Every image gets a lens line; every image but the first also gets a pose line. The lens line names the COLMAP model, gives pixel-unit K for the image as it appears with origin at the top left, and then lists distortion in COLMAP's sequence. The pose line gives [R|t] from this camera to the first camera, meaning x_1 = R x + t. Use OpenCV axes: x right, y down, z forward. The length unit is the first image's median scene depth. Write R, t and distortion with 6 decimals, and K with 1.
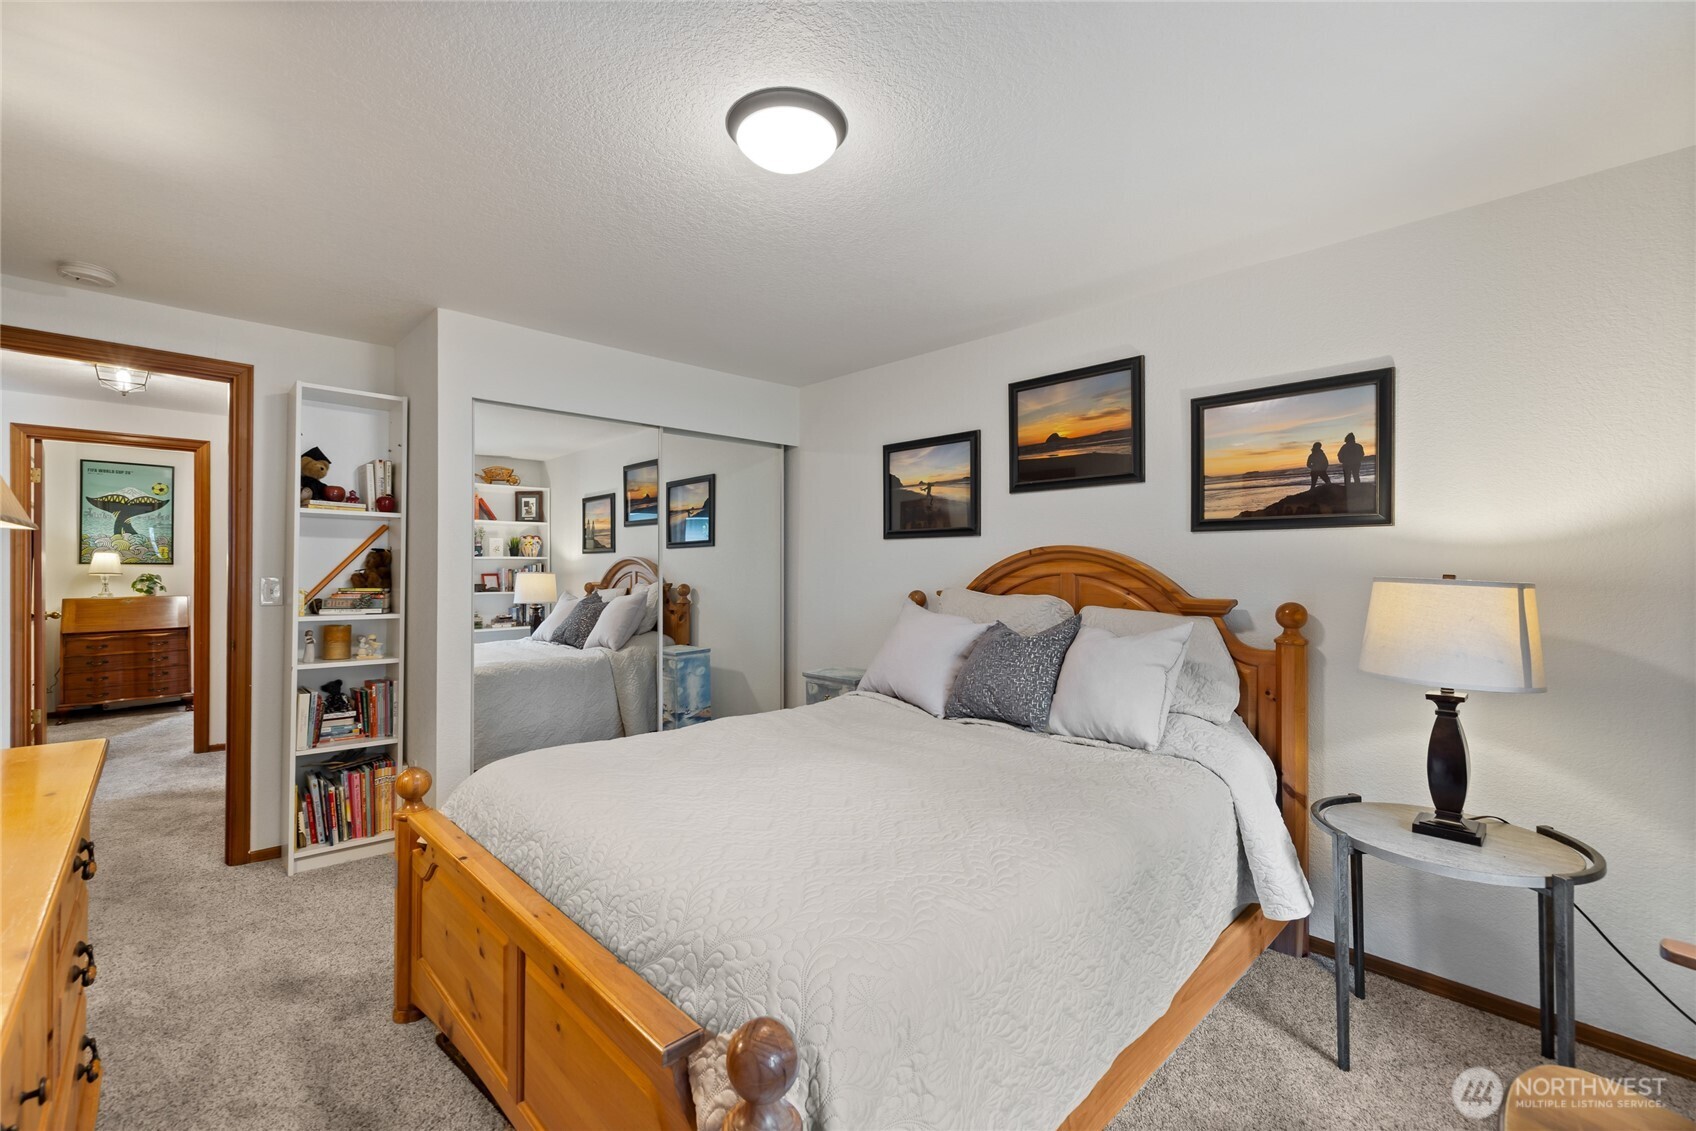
lens RADIAL K [[721.5, 0, 841.3], [0, 721.5, 563.8], [0, 0, 1]] dist [0.002067, -0.000324]
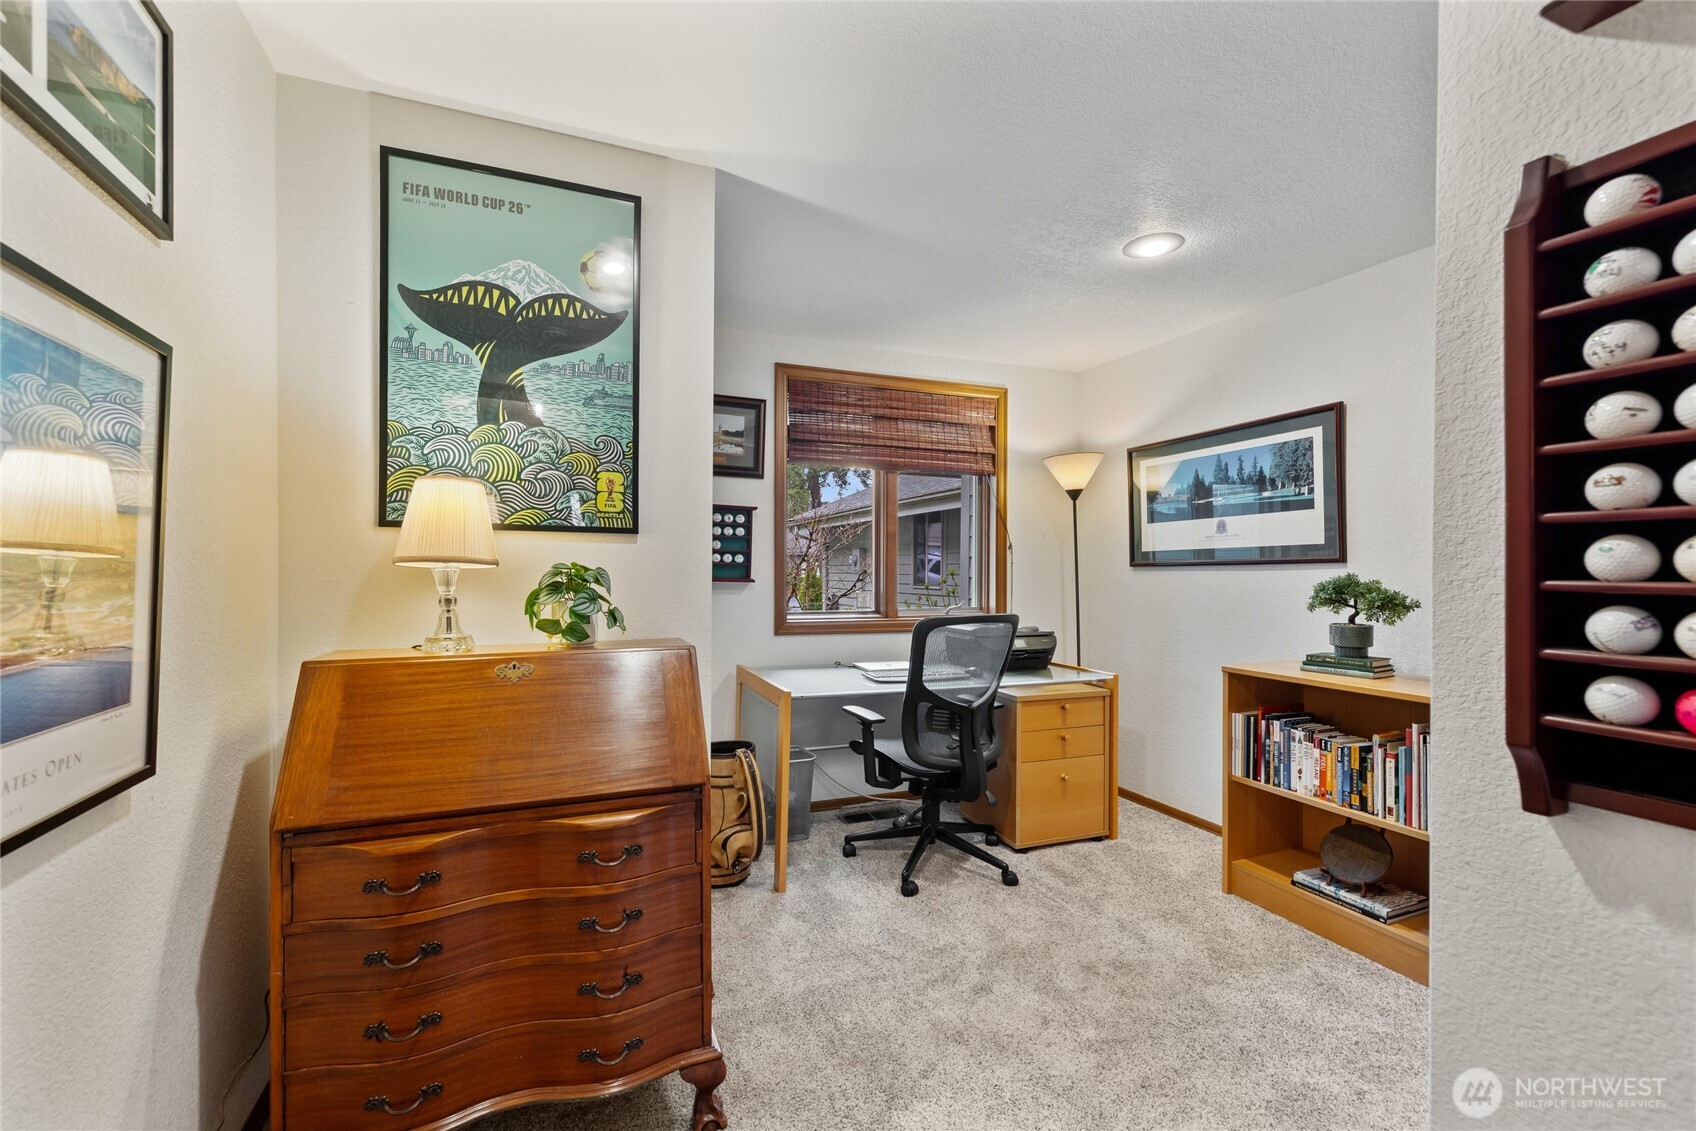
lens RADIAL K [[721.5, 0, 839.1], [0, 721.5, 573.4], [0, 0, 1]] dist [0.002067, -0.000324]
pose [[0.923412, 0.005127, -0.383776, -0.774304], [-0.001146, 0.999943, 0.010602, 0.014547], [0.383809, -0.009350, 0.923365, 0.800288]]
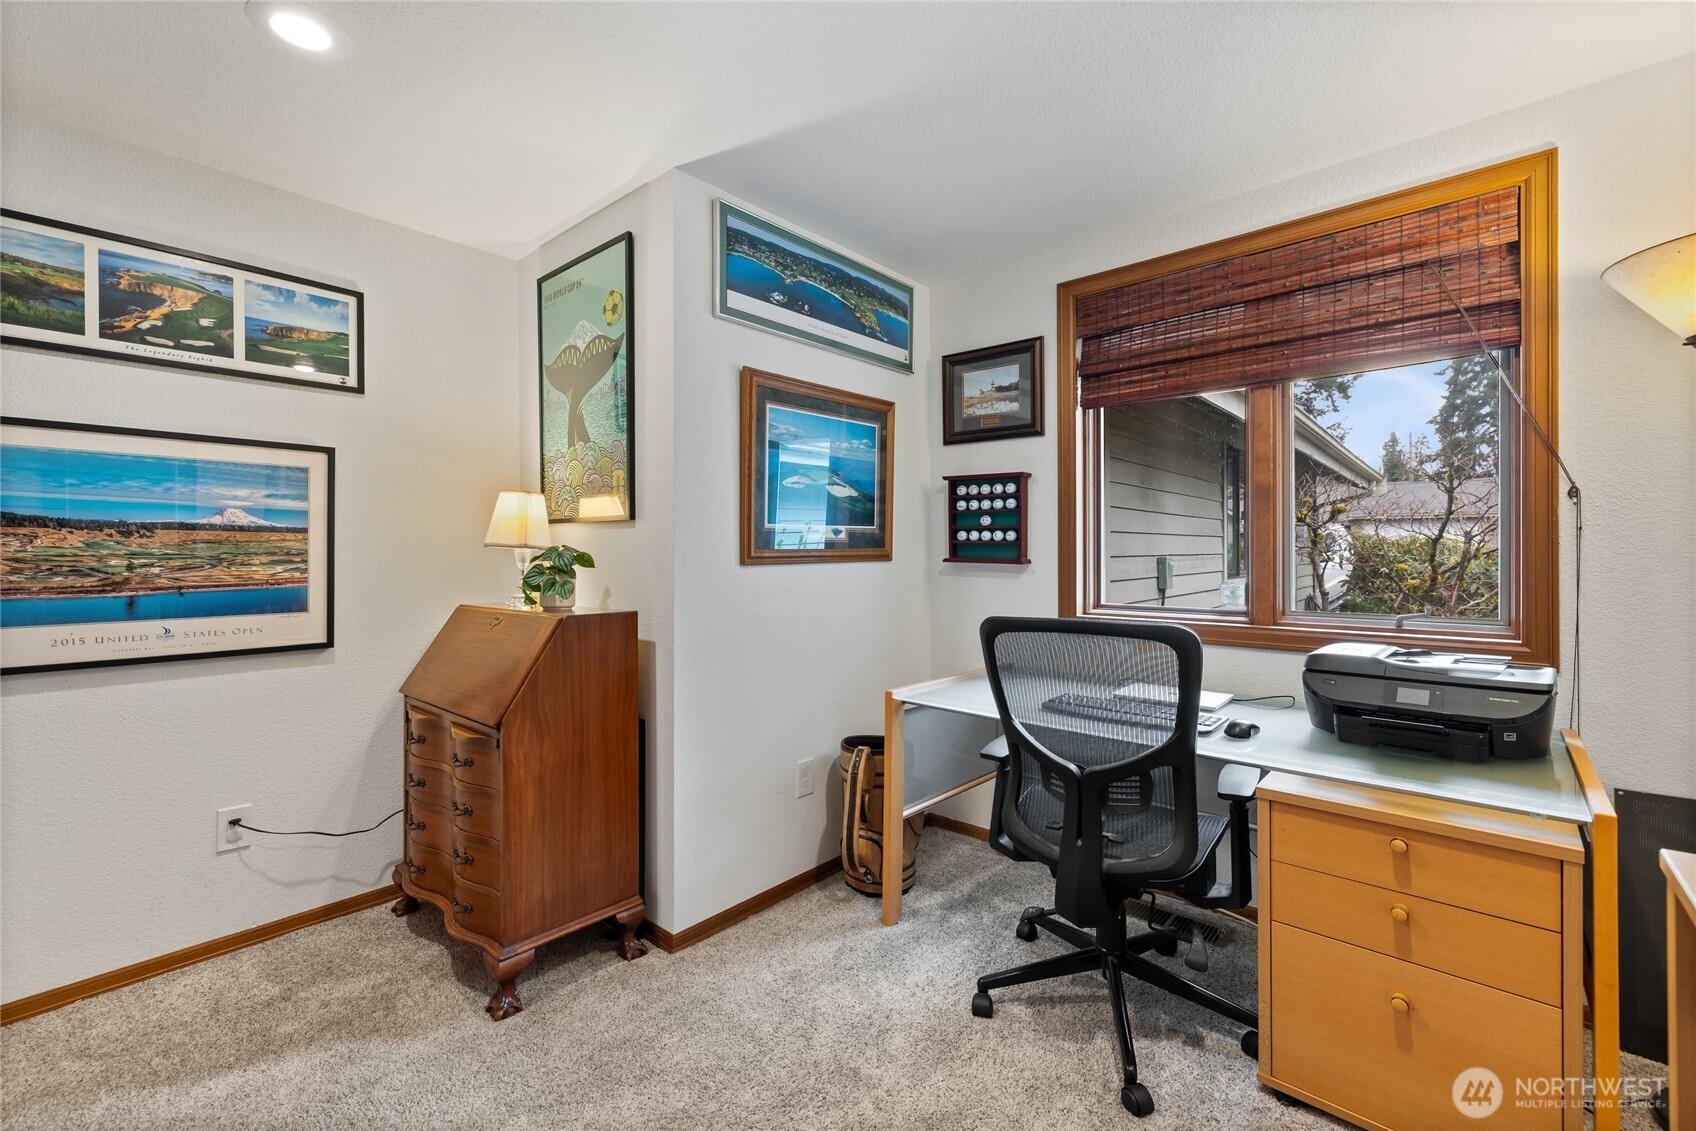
lens RADIAL K [[721.5, 0, 836.4], [0, 721.5, 558.2], [0, 0, 1]] dist [0.002067, -0.000324]
pose [[0.057739, 0.004191, -0.998323, -0.607798], [0.012372, 0.999911, 0.004913, 0.019633], [0.998255, -0.012635, 0.057682, 1.130855]]
